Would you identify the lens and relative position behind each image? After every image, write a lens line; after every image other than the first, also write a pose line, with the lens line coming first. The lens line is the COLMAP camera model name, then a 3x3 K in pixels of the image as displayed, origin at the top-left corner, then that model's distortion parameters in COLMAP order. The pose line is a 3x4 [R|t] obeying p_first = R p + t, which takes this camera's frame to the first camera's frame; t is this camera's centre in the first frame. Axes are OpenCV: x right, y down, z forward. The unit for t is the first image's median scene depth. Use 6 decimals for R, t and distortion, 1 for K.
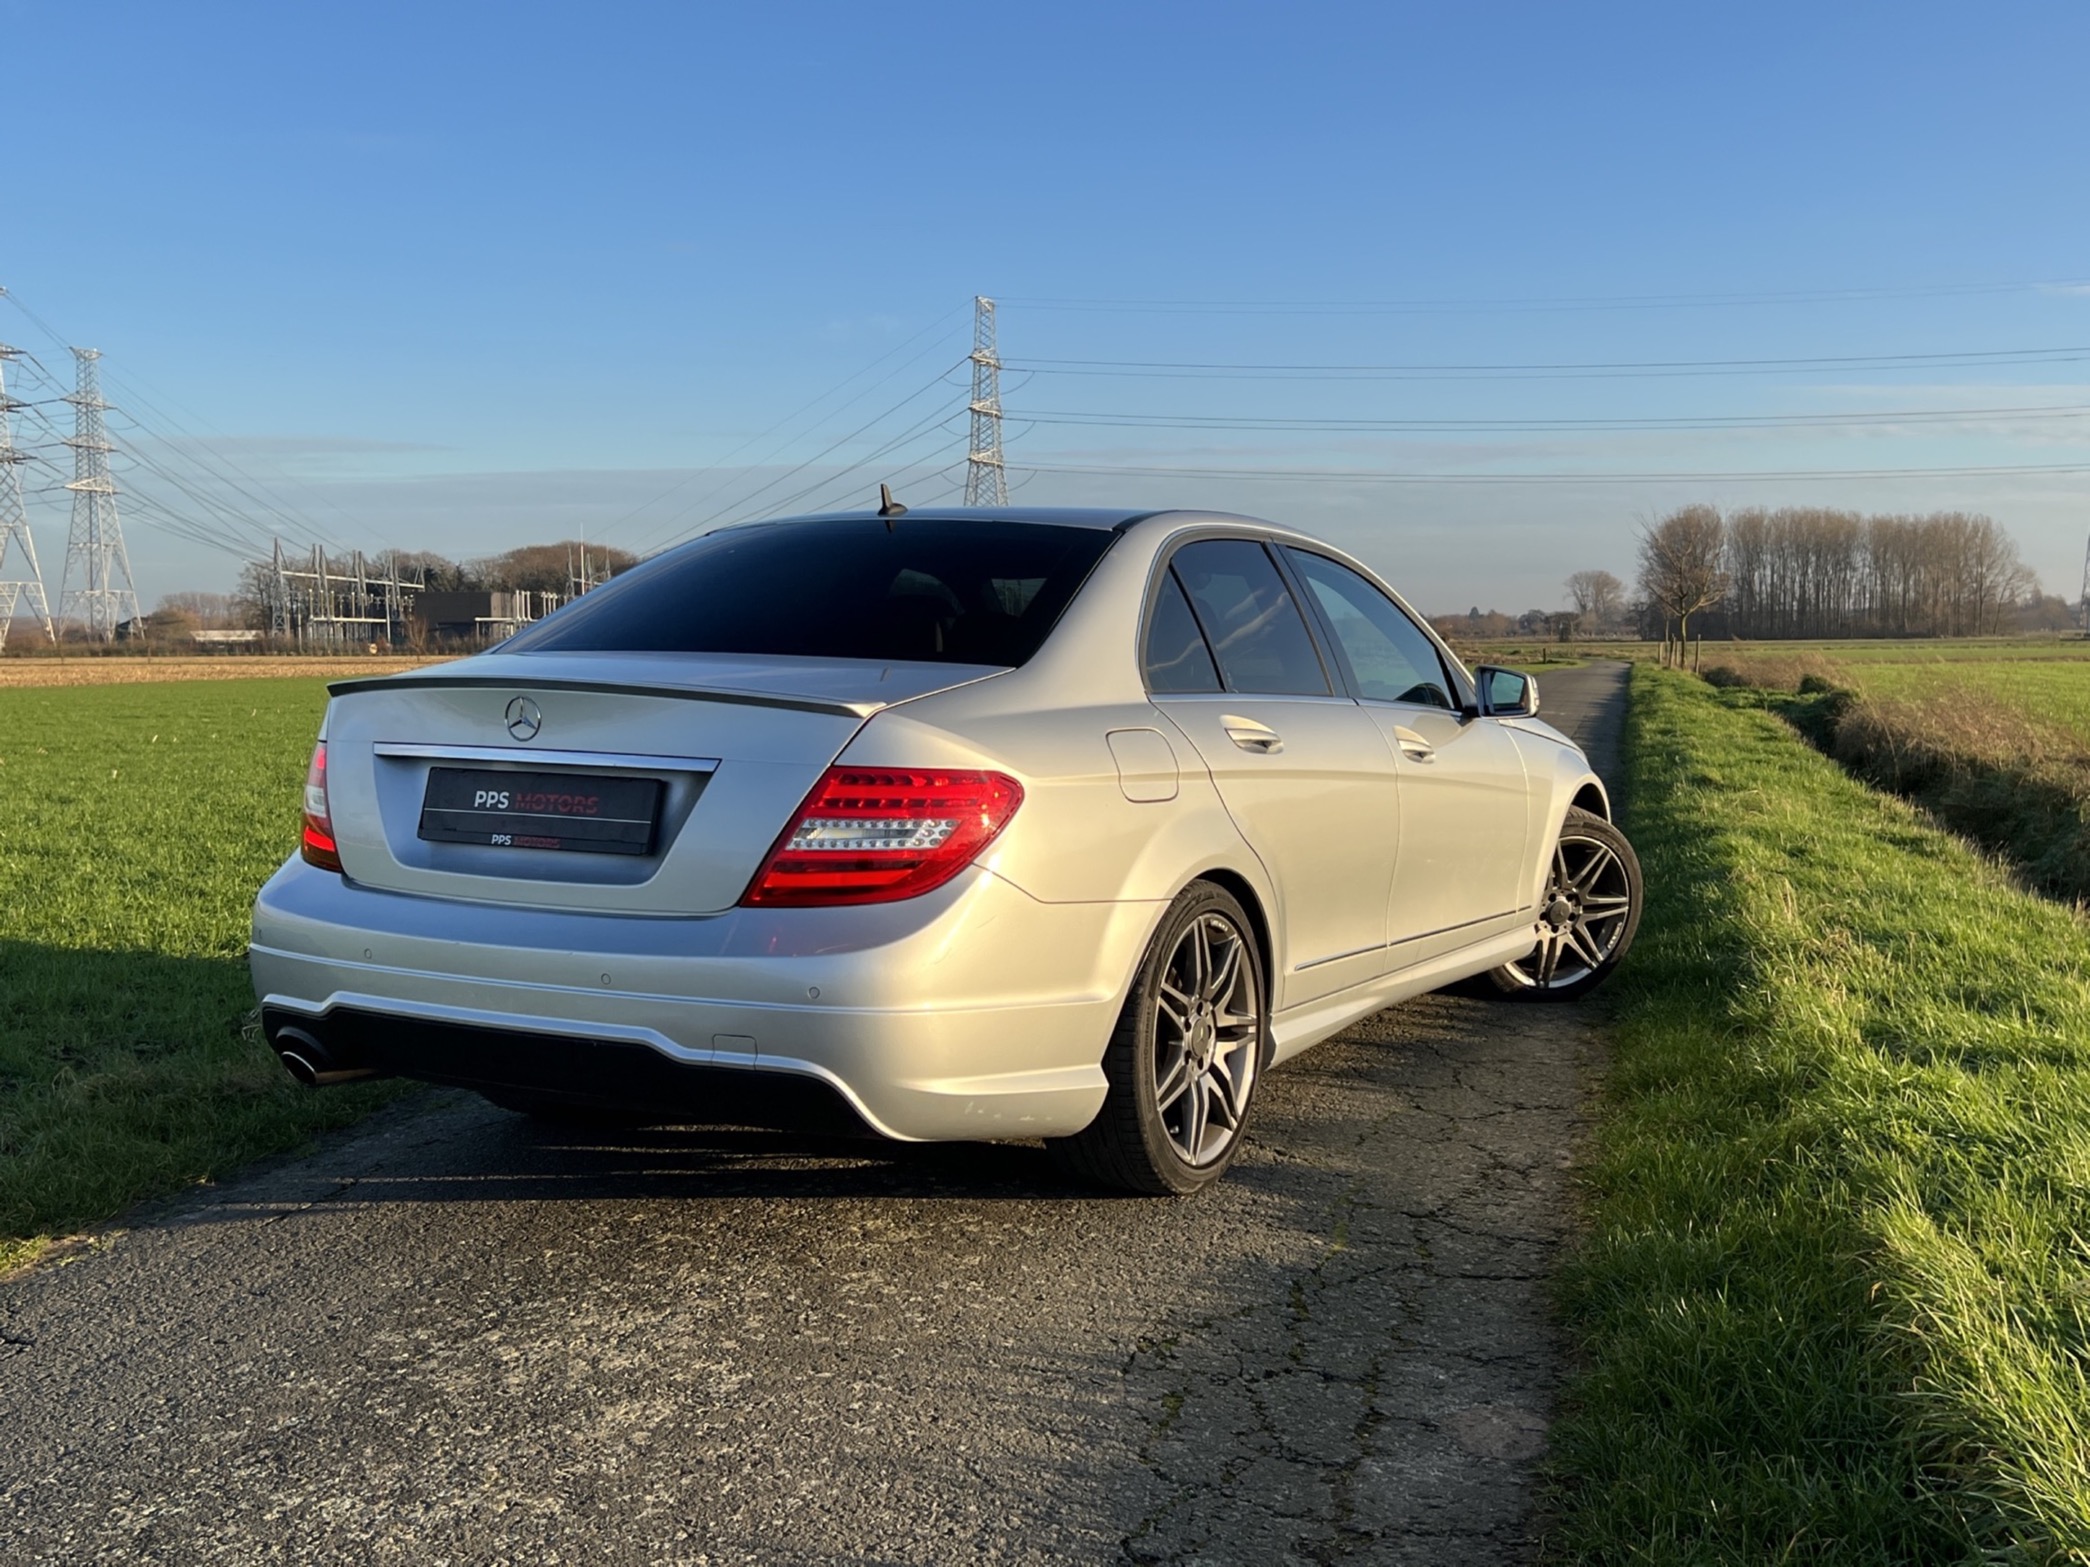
lens RADIAL K [[2067.7, 0, 1063.4], [0, 2067.7, 803.6], [0, 0, 1]] dist [0.019511, 0.000000]
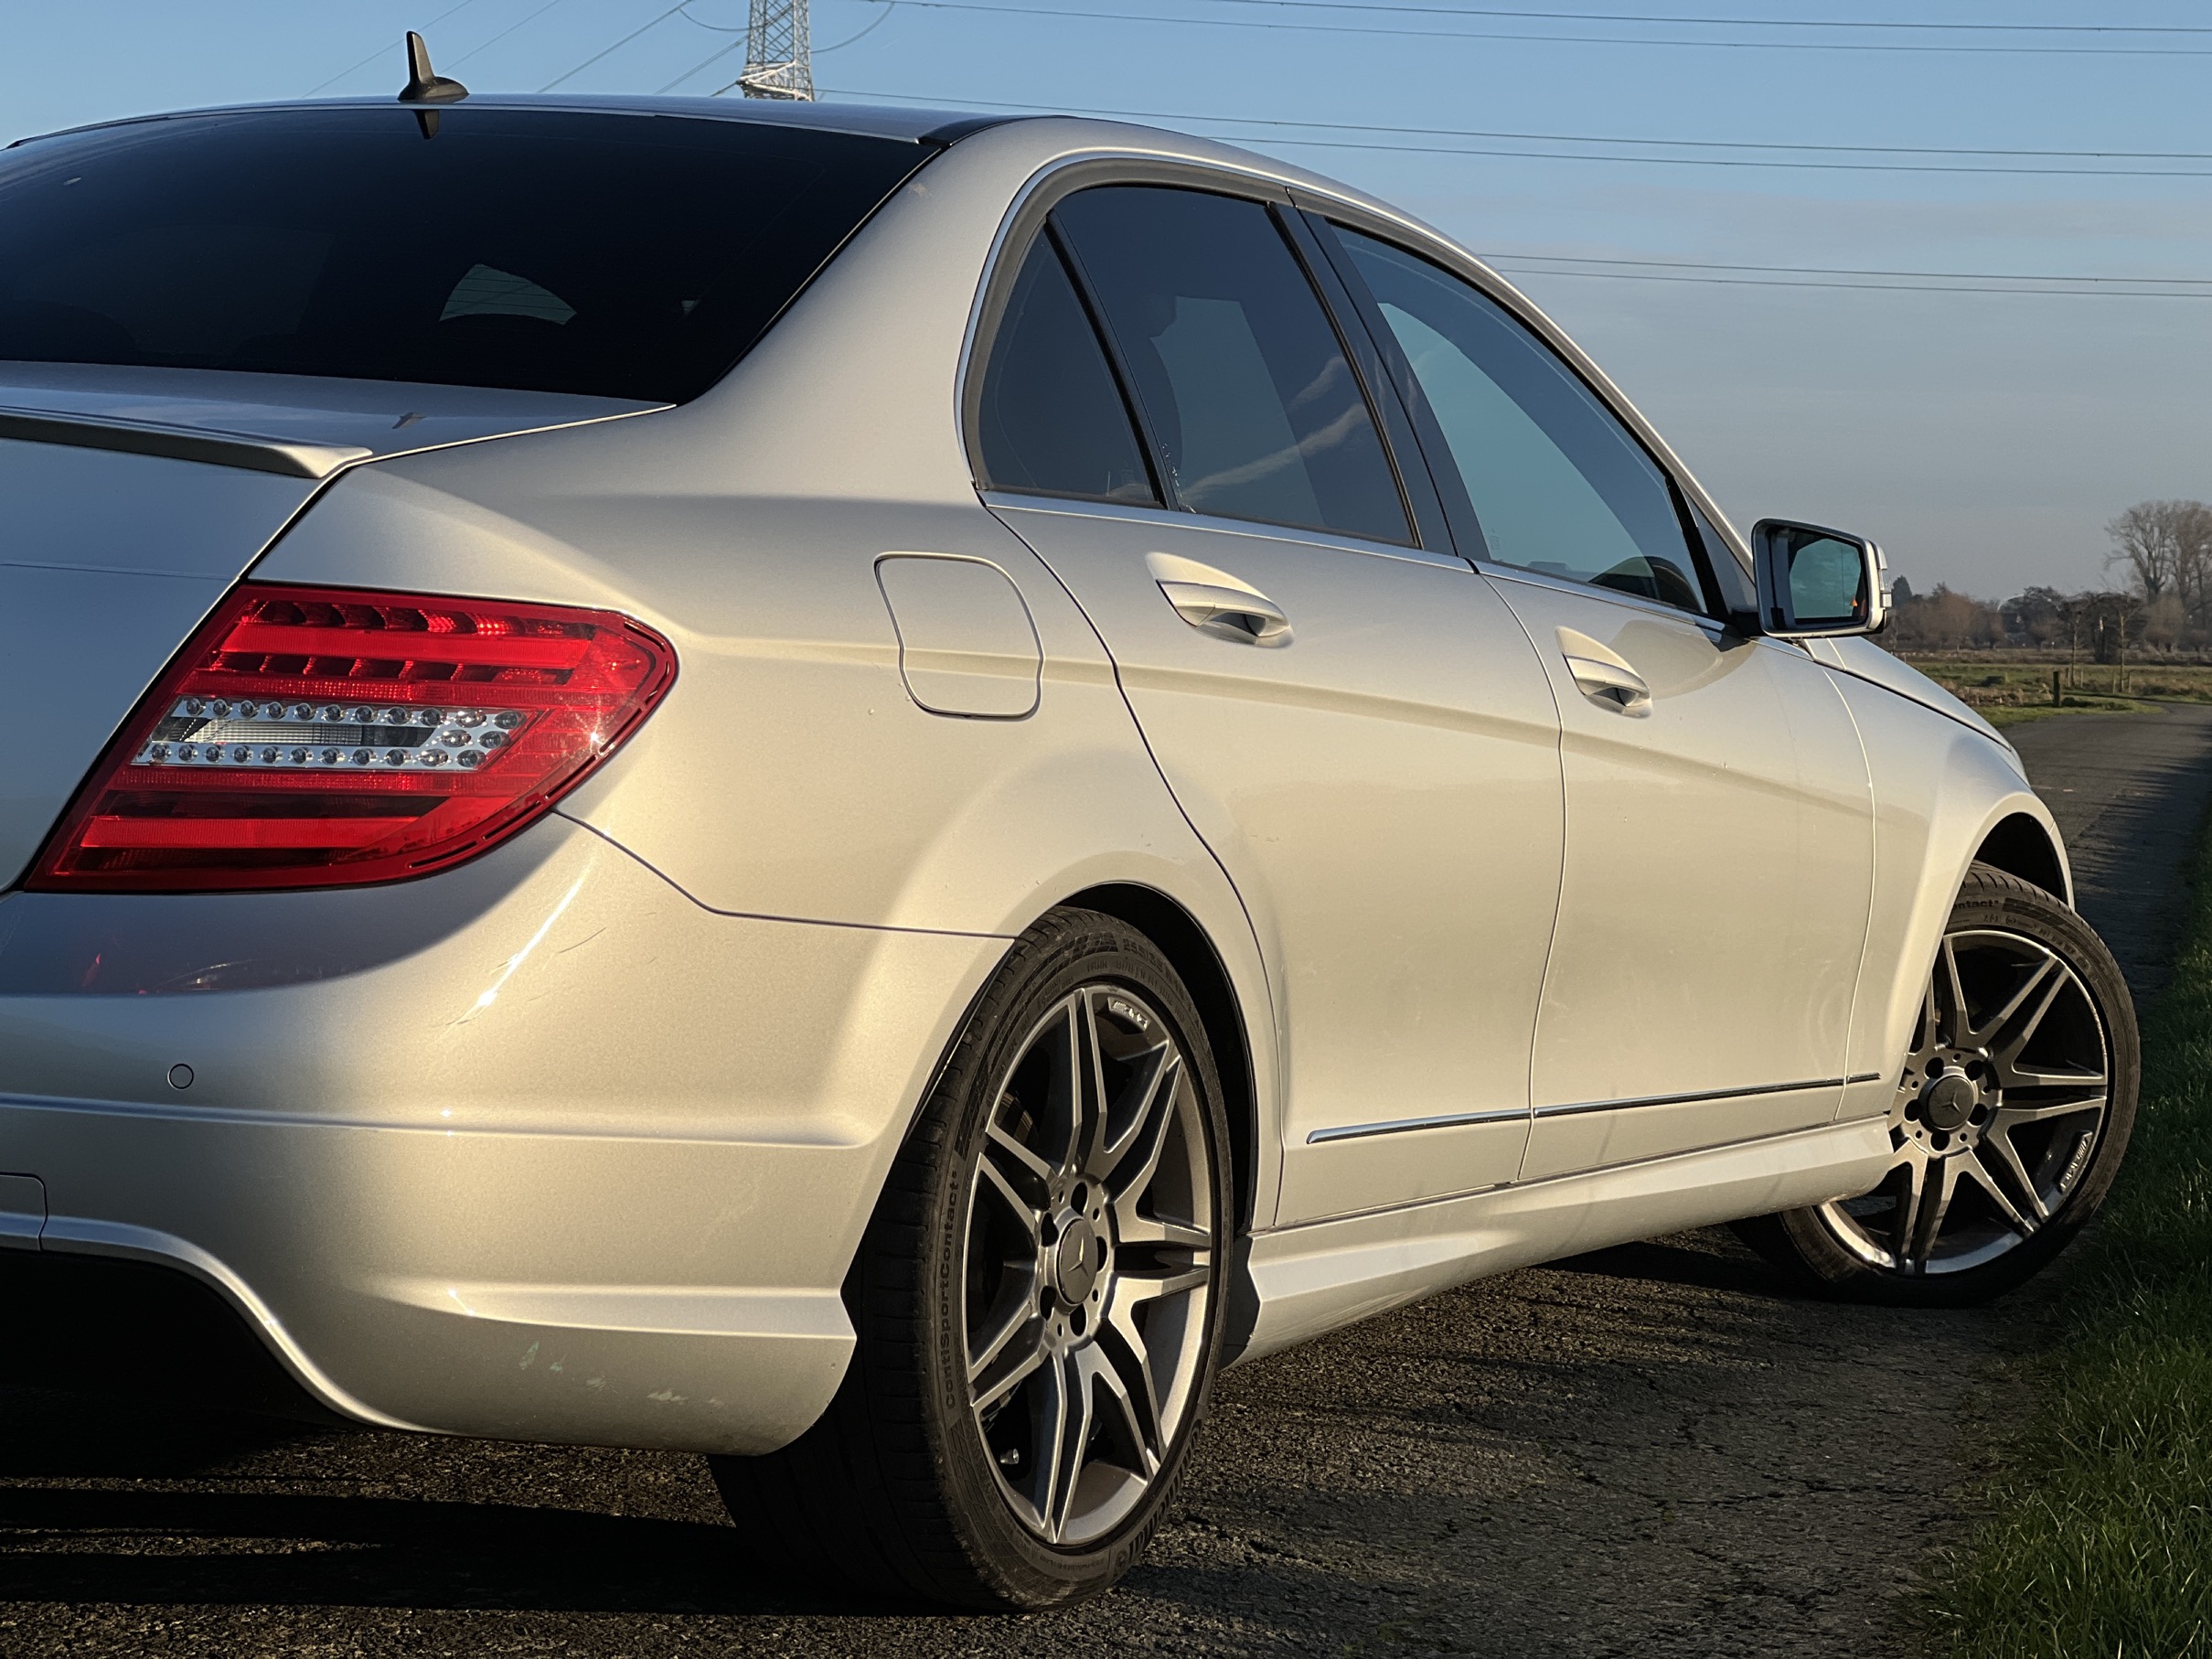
lens RADIAL K [[4836.0, 0, 1185.1], [0, 4836.0, 783.5], [0, 0, 1]] dist [0.129244, 0.000000]
pose [[0.998445, 0.024979, 0.049842, 0.037846], [-0.022563, 0.998571, -0.048444, 0.066269], [-0.050981, 0.047244, 0.997582, -0.061144]]
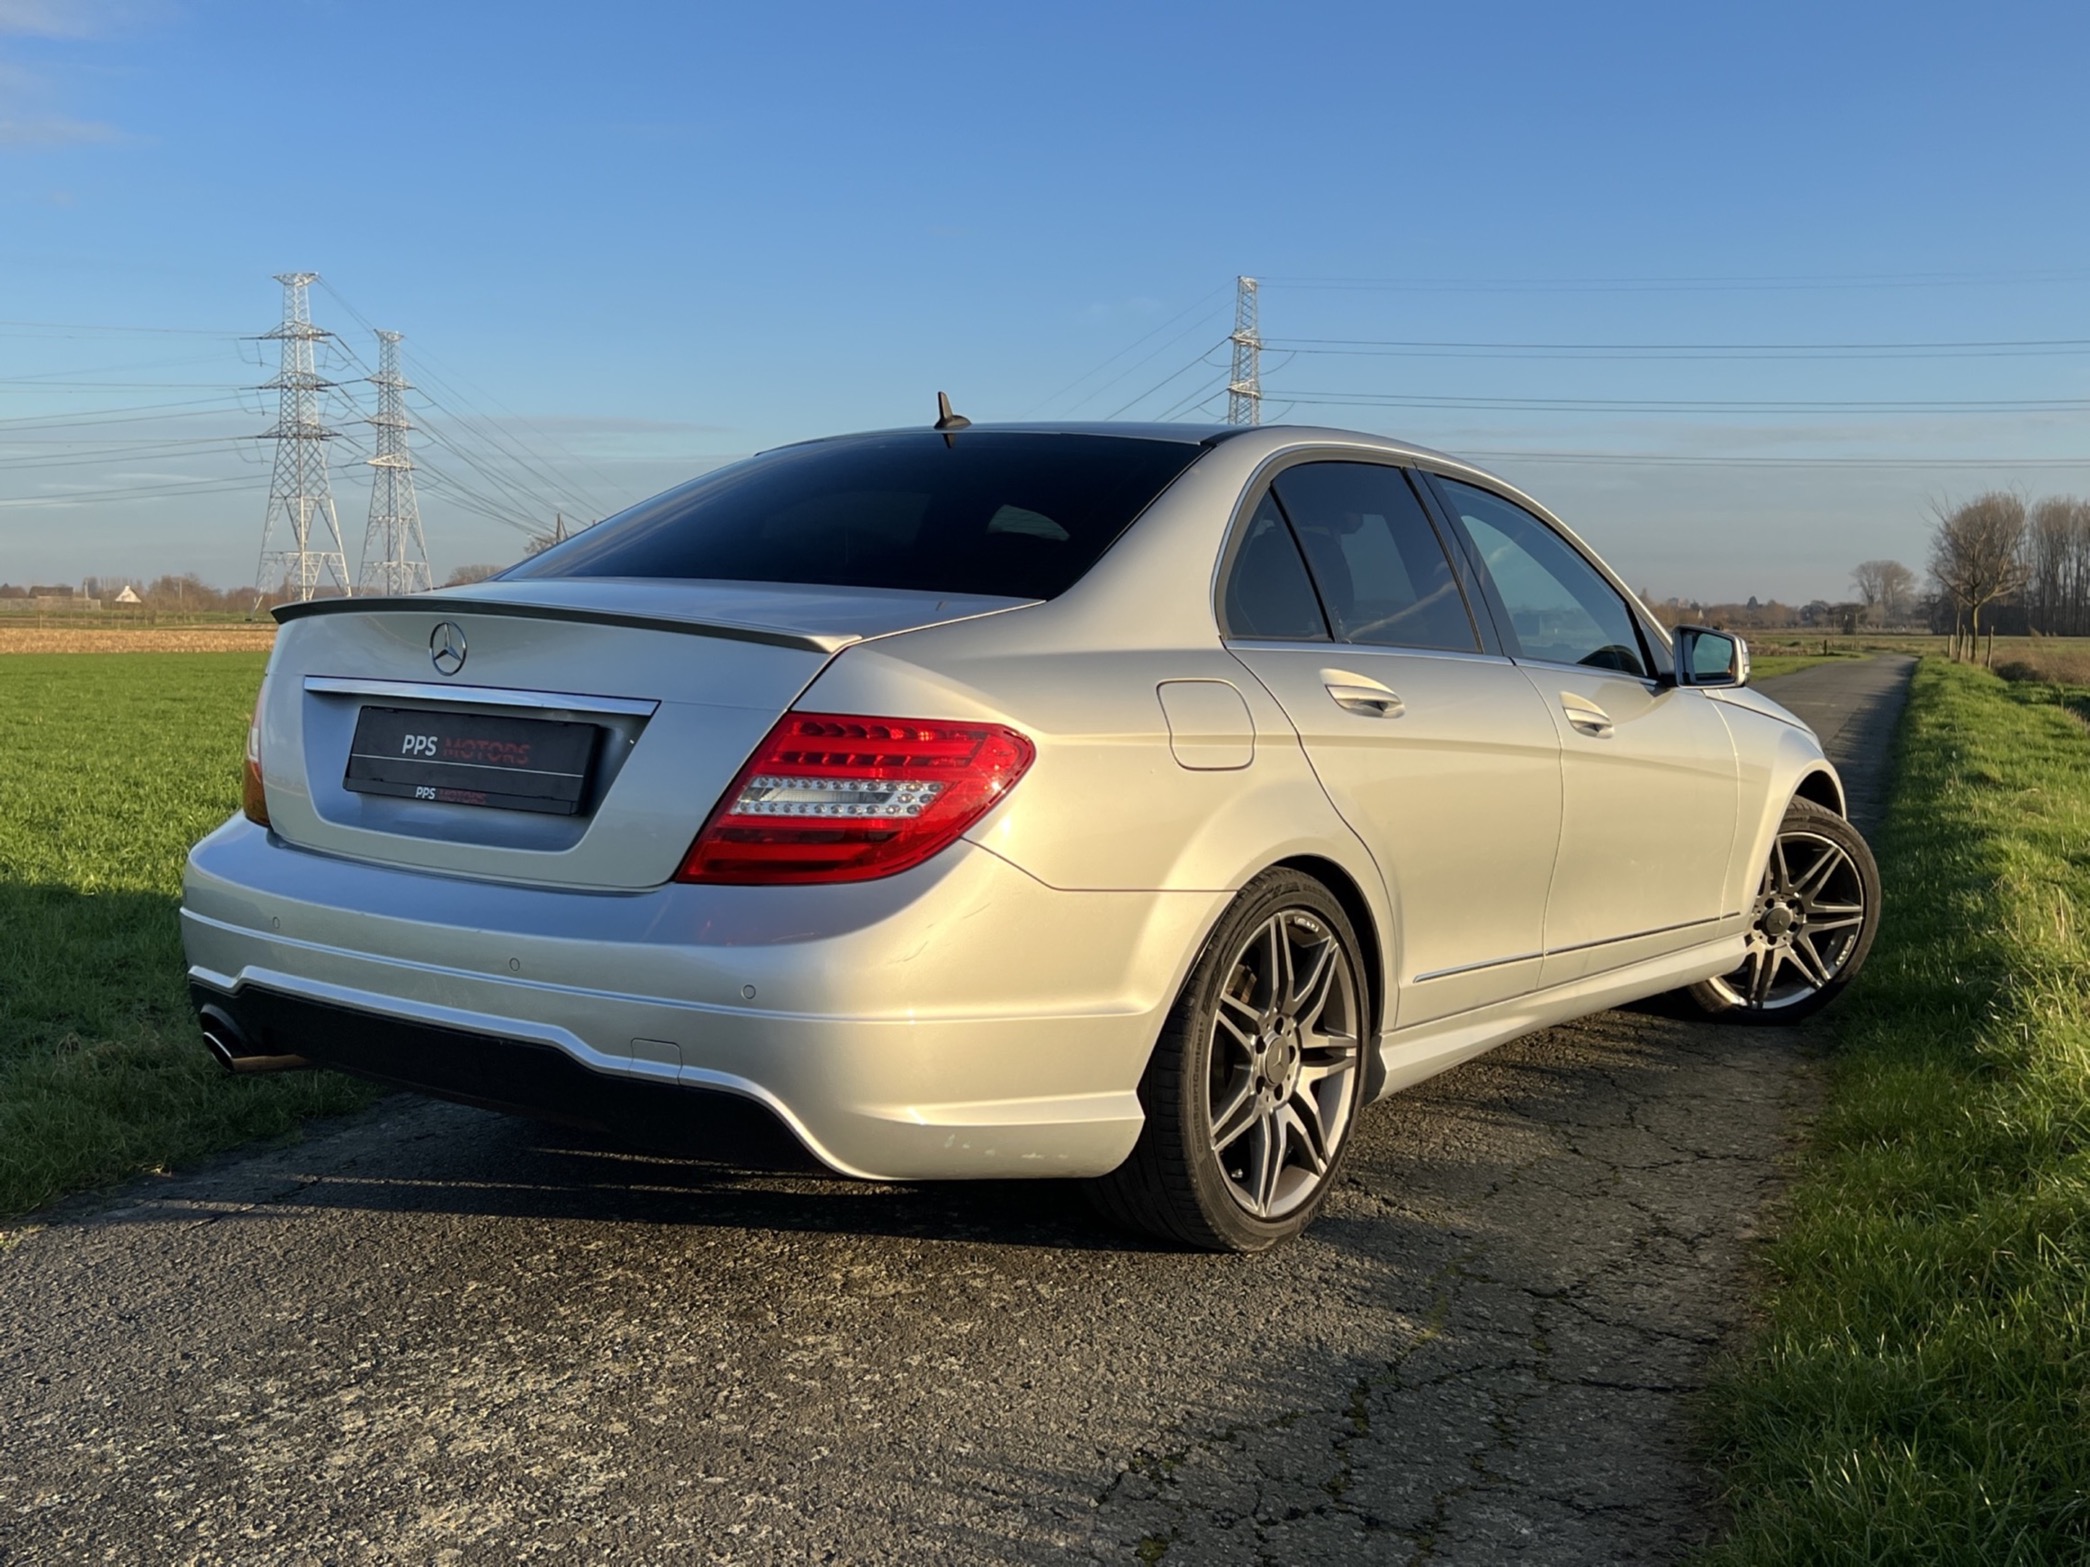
lens RADIAL K [[2067.7, 0, 1050.8], [0, 2067.7, 778.8], [0, 0, 1]] dist [0.019511, 0.000000]
pose [[0.991416, 0.026523, -0.128026, 0.086485], [-0.026956, 0.999635, -0.001652, 0.005906], [0.127935, 0.005089, 0.991769, 0.192116]]
